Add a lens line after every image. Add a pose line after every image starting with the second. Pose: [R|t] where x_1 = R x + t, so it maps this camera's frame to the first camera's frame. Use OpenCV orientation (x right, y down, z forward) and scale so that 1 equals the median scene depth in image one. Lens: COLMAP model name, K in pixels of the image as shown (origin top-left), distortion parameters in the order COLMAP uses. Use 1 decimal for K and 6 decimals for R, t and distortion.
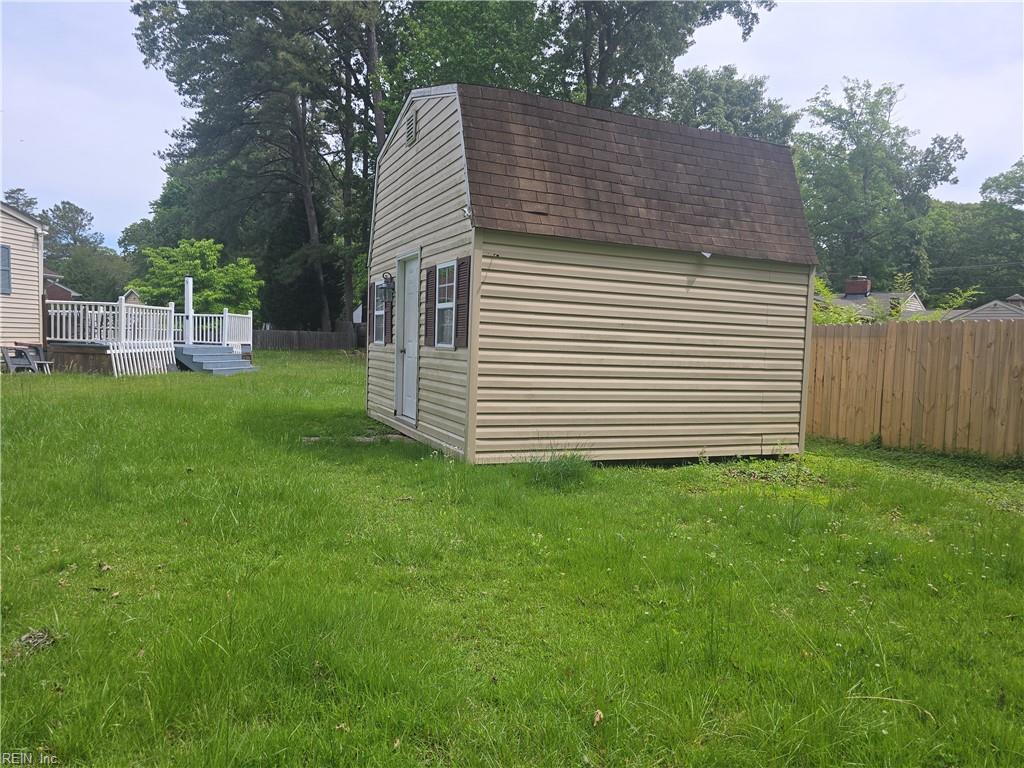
lens RADIAL K [[693.4, 0, 512.0], [0, 693.4, 397.0], [0, 0, 1]] dist [0.039365, -0.030272]
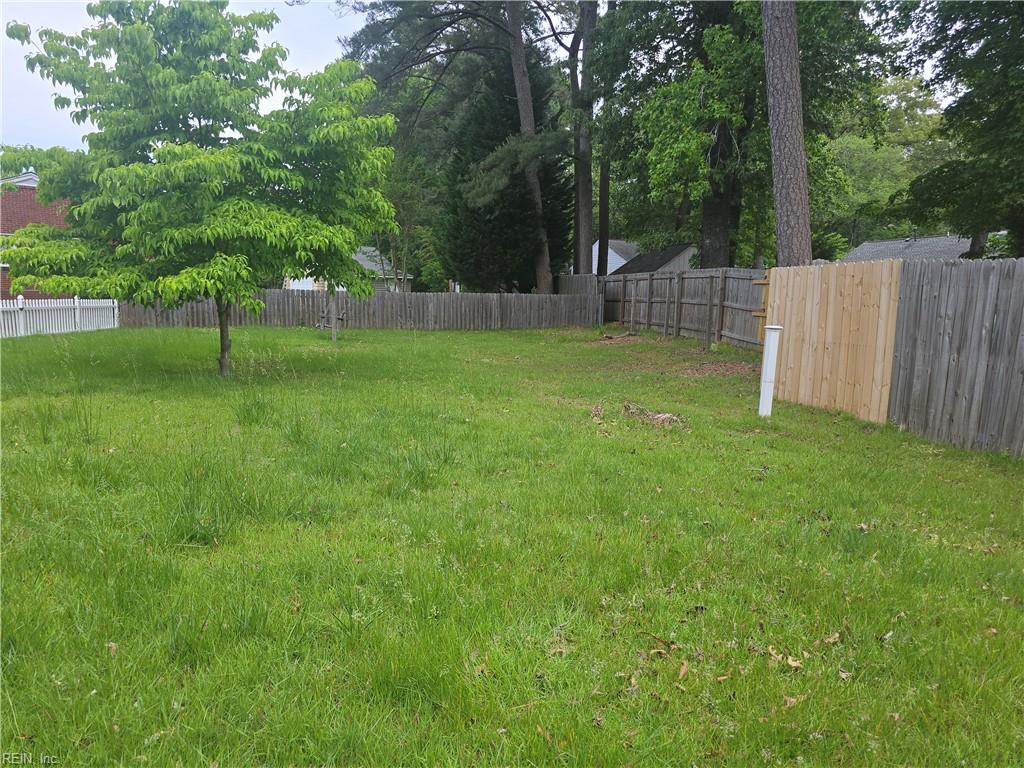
lens RADIAL K [[693.4, 0, 512.0], [0, 693.4, 397.0], [0, 0, 1]] dist [0.039365, -0.030272]
pose [[0.962299, 0.024582, -0.270881, -0.143539], [-0.009868, 0.998407, 0.055548, -0.042260], [0.271815, -0.050781, 0.961009, 0.459383]]
